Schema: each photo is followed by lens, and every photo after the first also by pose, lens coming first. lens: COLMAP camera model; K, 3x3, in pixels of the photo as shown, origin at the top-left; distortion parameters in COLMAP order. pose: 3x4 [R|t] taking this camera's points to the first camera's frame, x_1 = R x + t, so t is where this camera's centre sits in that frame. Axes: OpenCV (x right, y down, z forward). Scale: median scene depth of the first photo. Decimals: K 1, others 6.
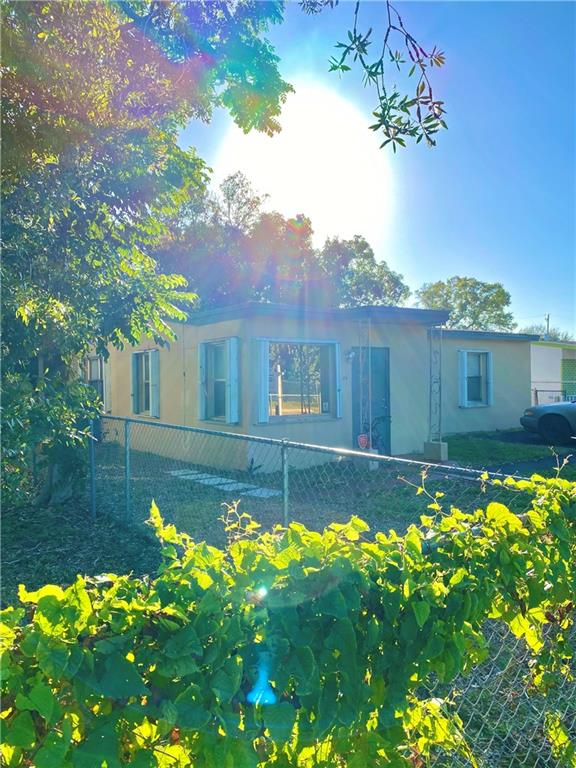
lens RADIAL K [[574.1, 0, 288.0], [0, 574.1, 384.0], [0, 0, 1]] dist [0.172472, -0.504603]
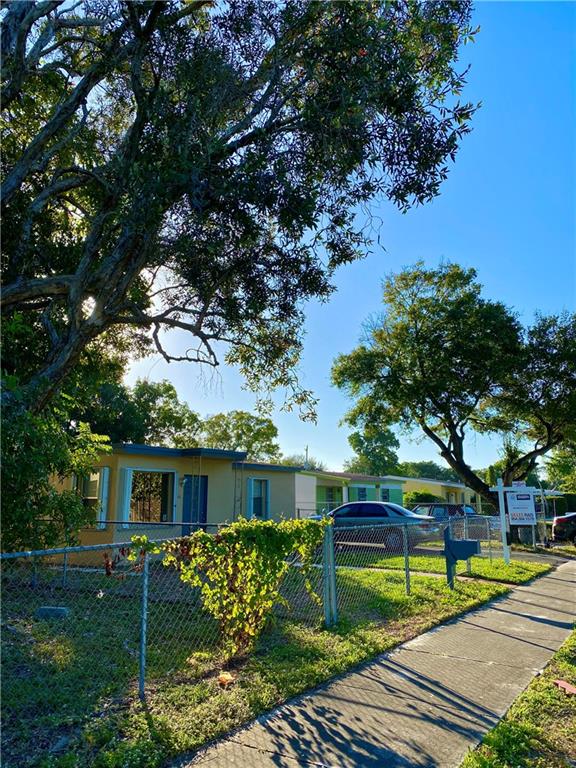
lens RADIAL K [[571.1, 0, 288.0], [0, 571.1, 384.0], [0, 0, 1]] dist [0.009535, -0.029739]
pose [[0.926130, 0.082859, 0.367992, -0.079472], [-0.003725, 0.977536, -0.210734, 0.005914], [-0.377187, 0.193797, 0.905634, -0.180001]]
